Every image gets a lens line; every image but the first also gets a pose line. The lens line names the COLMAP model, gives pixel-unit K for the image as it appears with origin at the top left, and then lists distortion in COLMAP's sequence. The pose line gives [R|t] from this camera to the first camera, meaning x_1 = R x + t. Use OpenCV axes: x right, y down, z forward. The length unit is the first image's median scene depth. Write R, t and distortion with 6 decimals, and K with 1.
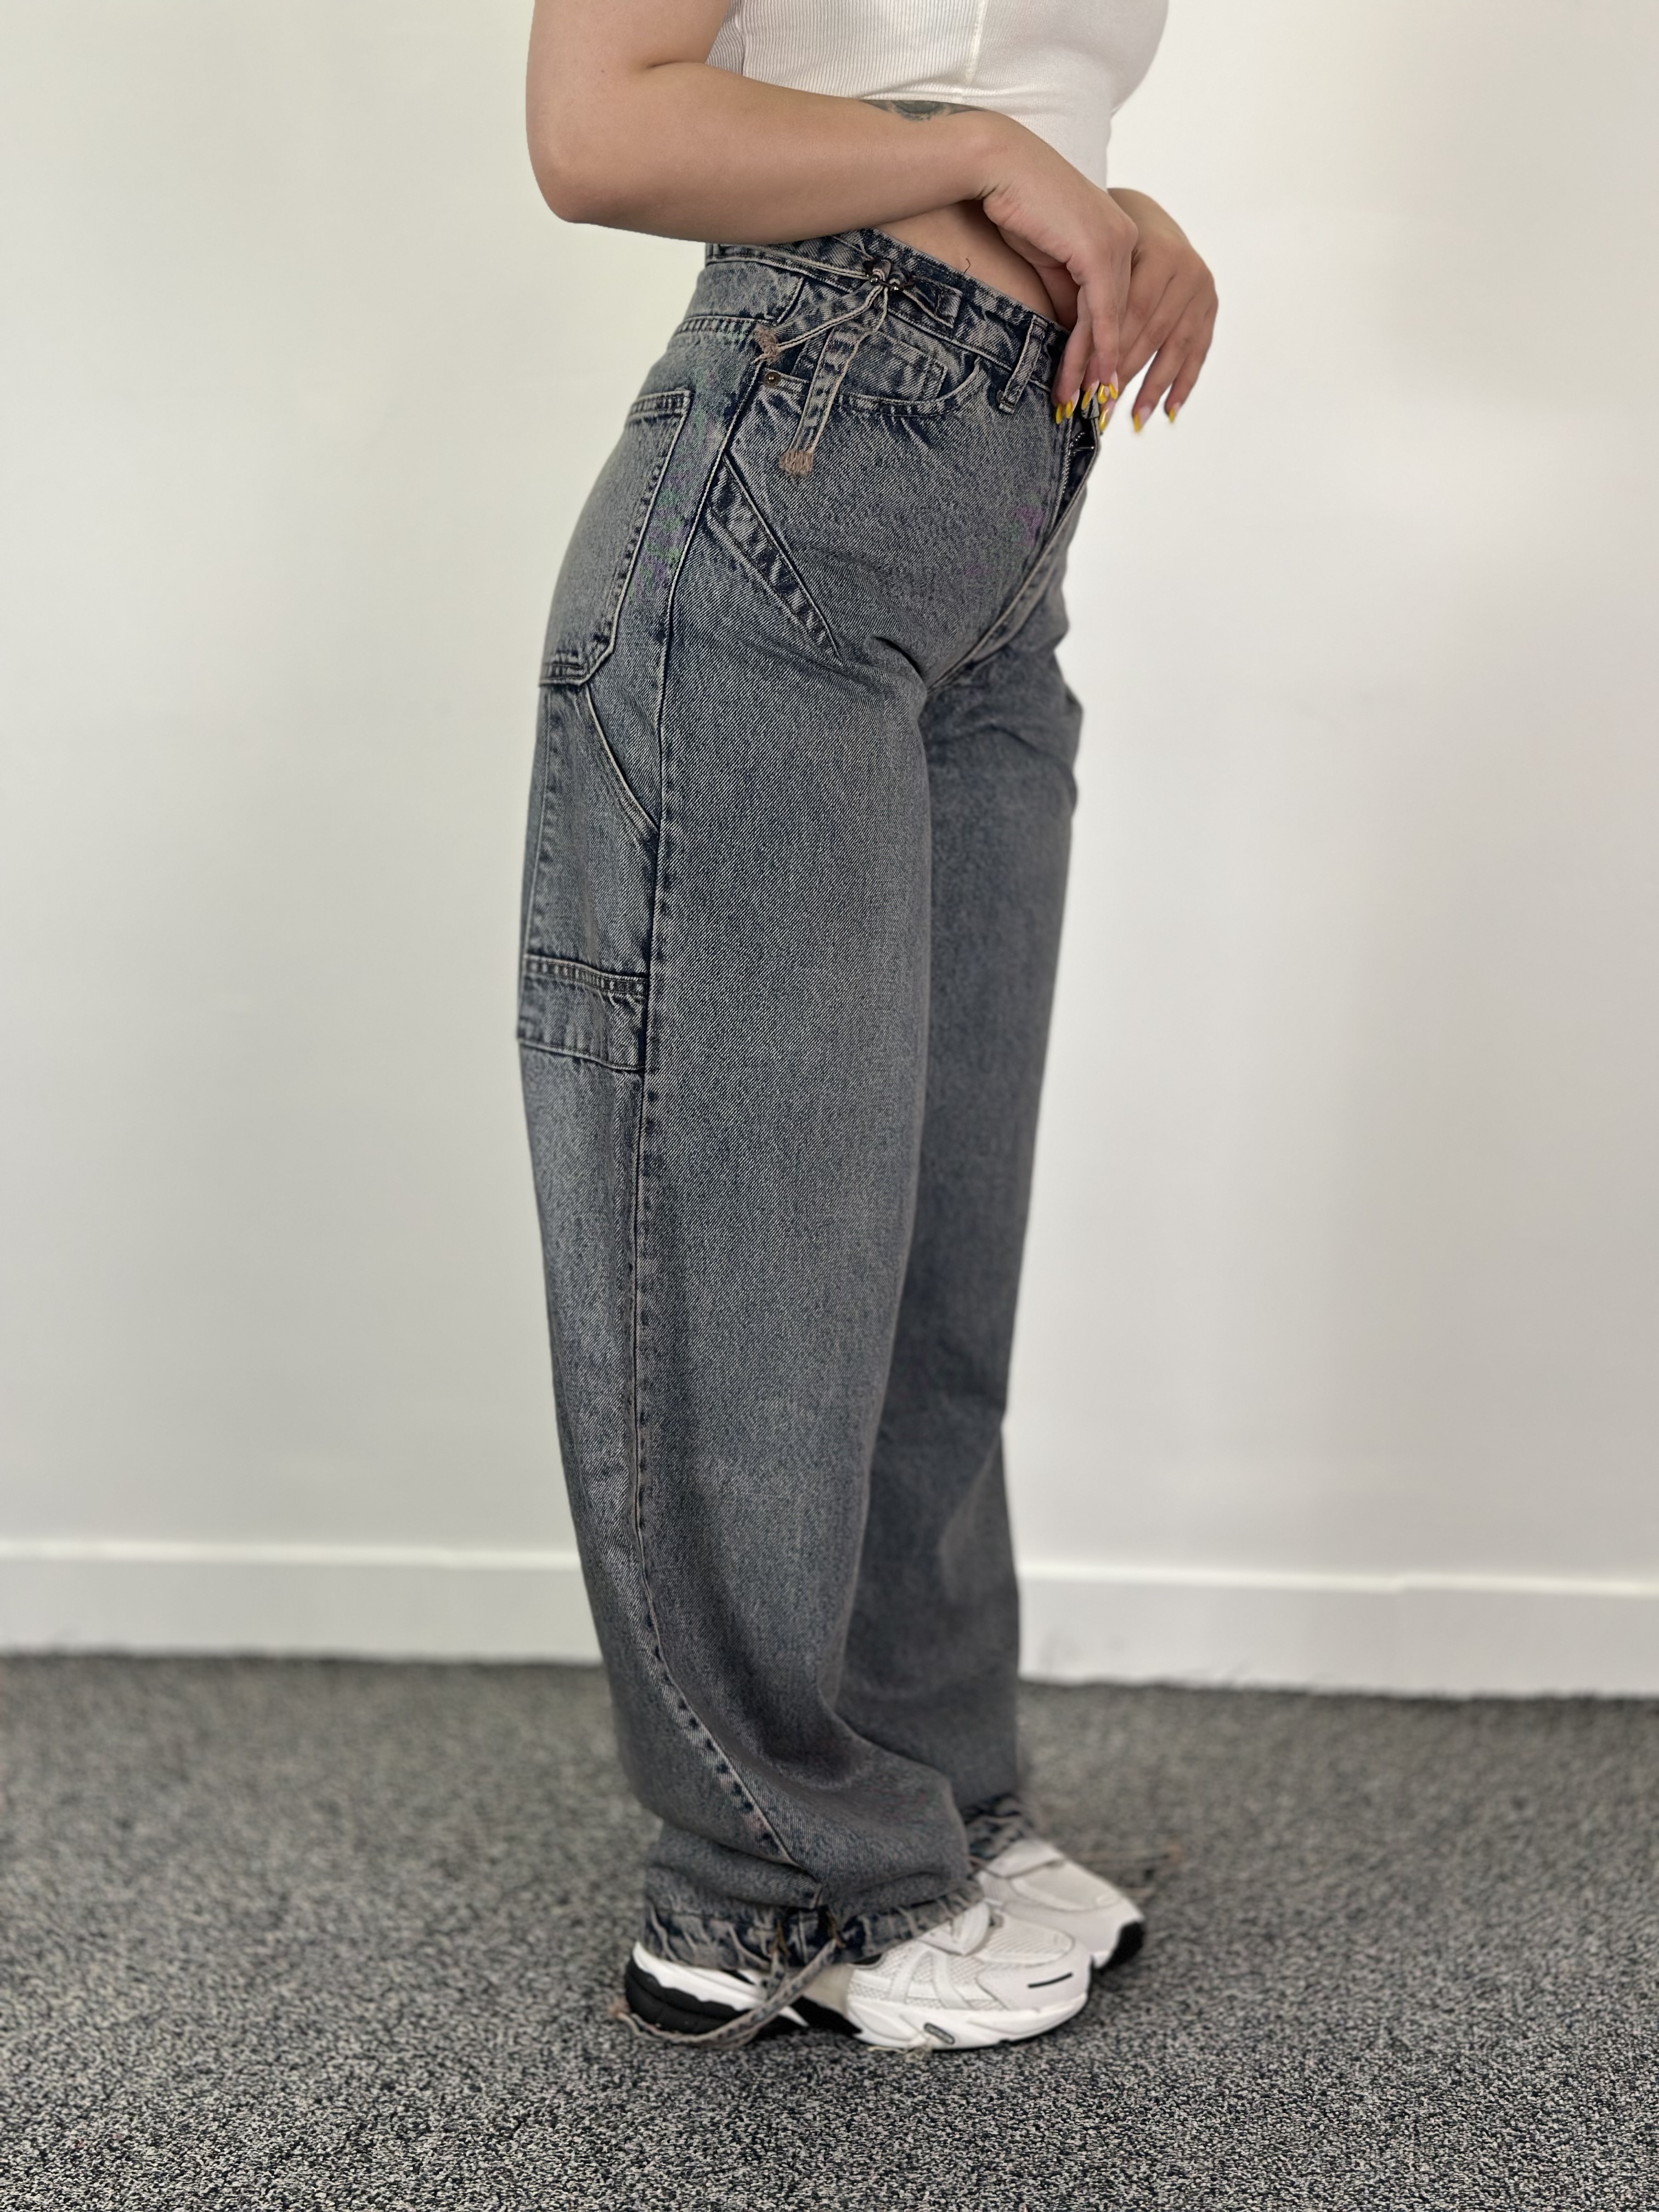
lens RADIAL K [[3159.0, 0, 814.8], [0, 3159.0, 1137.1], [0, 0, 1]] dist [0.146581, -0.472979]
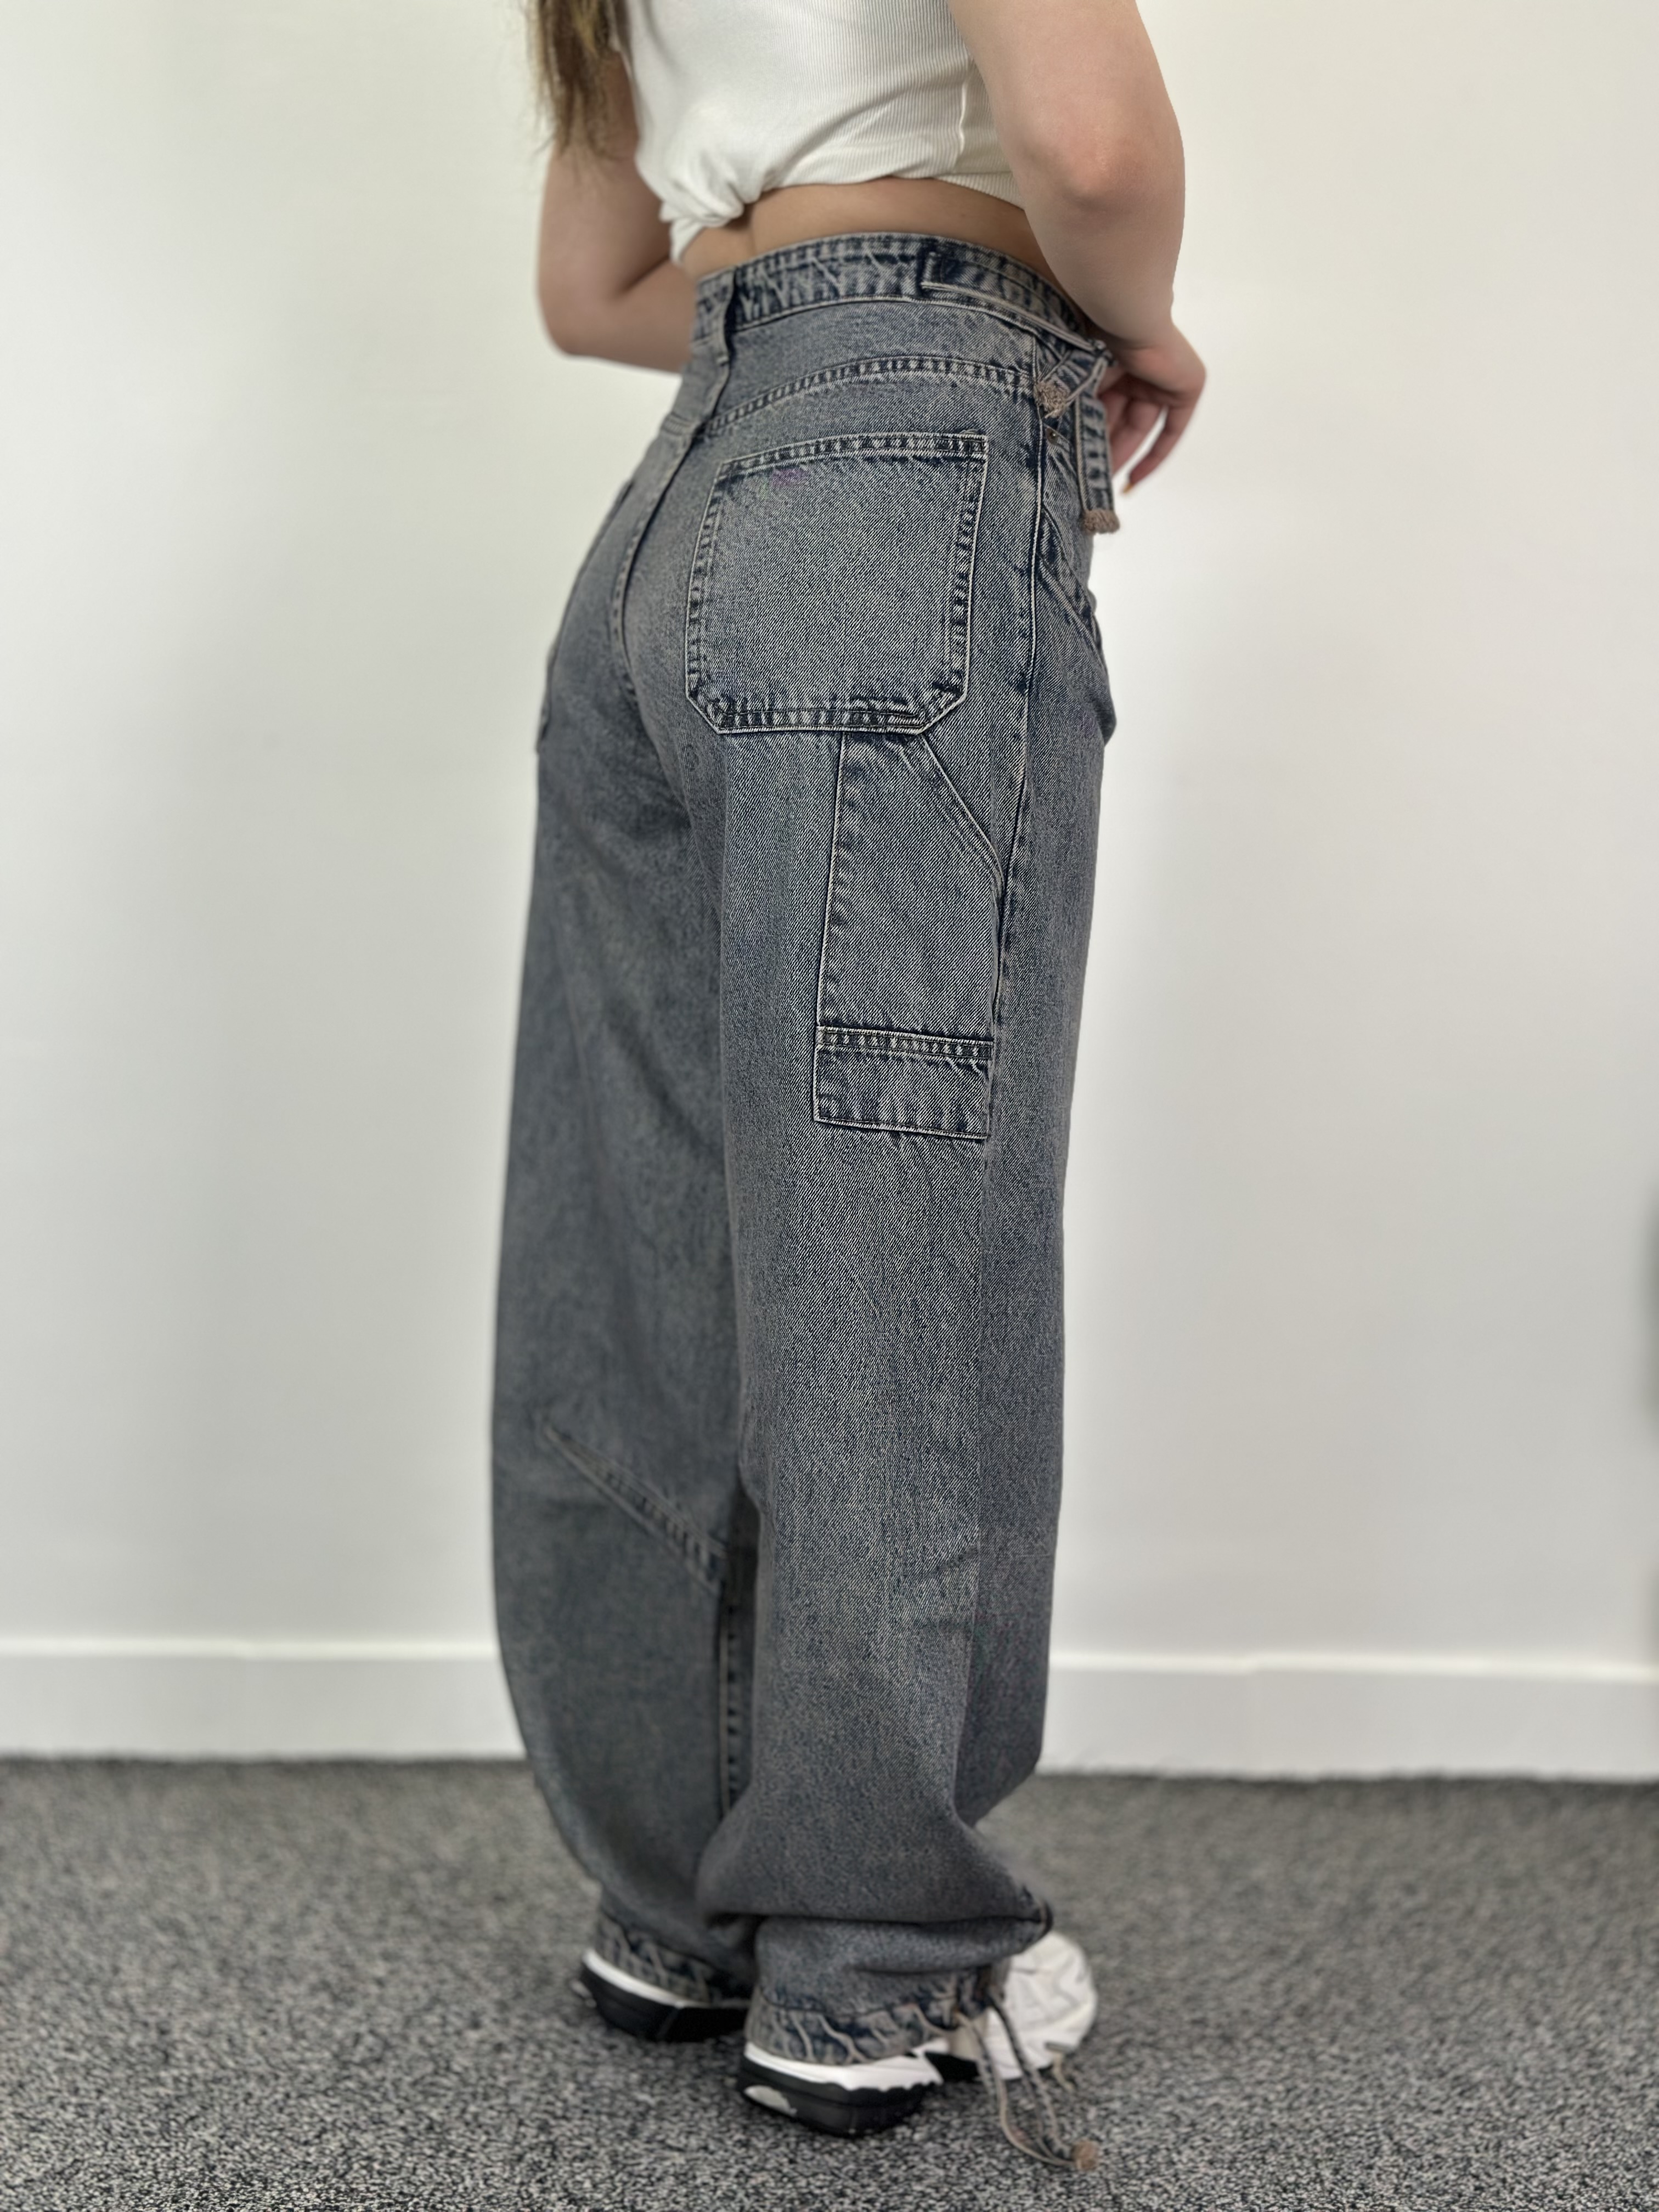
lens RADIAL K [[3136.2, 0, 830.3], [0, 3136.2, 1049.3], [0, 0, 1]] dist [0.191346, -0.548340]
pose [[0.984427, 0.021023, 0.174534, -0.151853], [-0.012760, 0.998750, -0.048335, -0.002176], [-0.175332, 0.045355, 0.983464, 0.052284]]
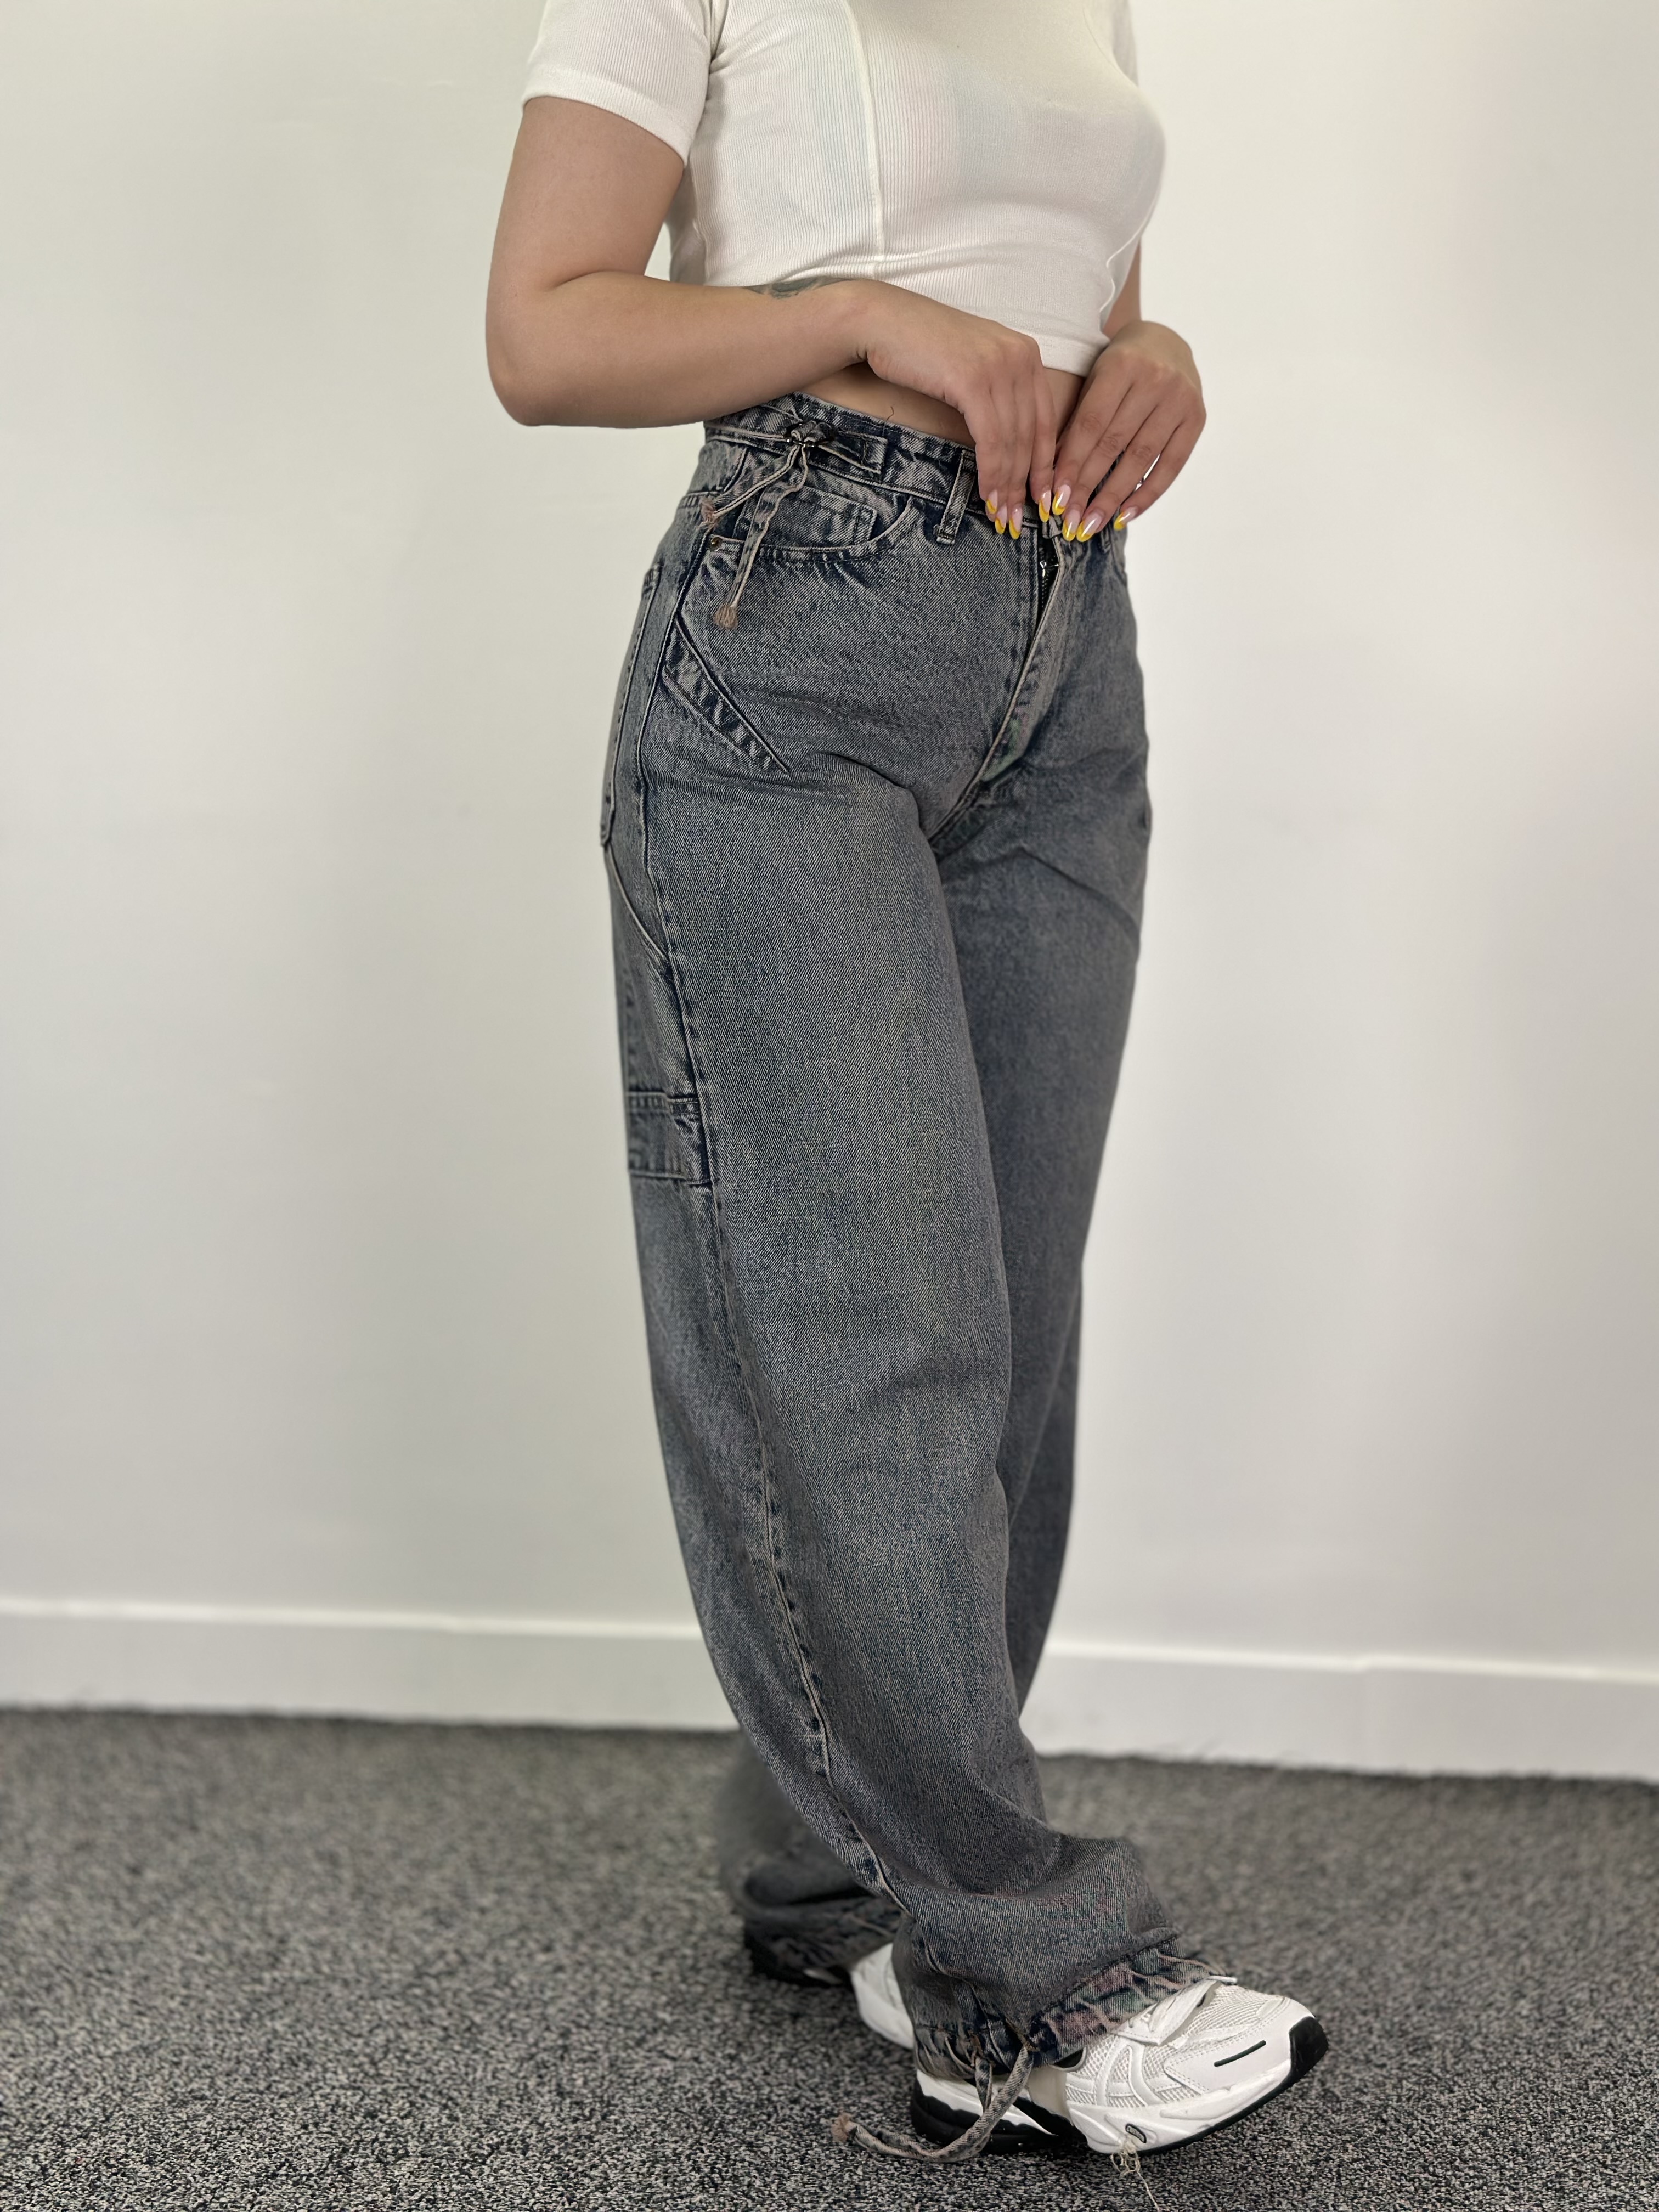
lens RADIAL K [[3159.0, 0, 814.8], [0, 3159.0, 1137.1], [0, 0, 1]] dist [0.146581, -0.472979]
pose [[0.999753, 0.016595, -0.014803, 0.021196], [-0.017005, 0.999463, -0.027998, 0.000519], [0.014331, 0.028243, 0.999498, -0.058397]]
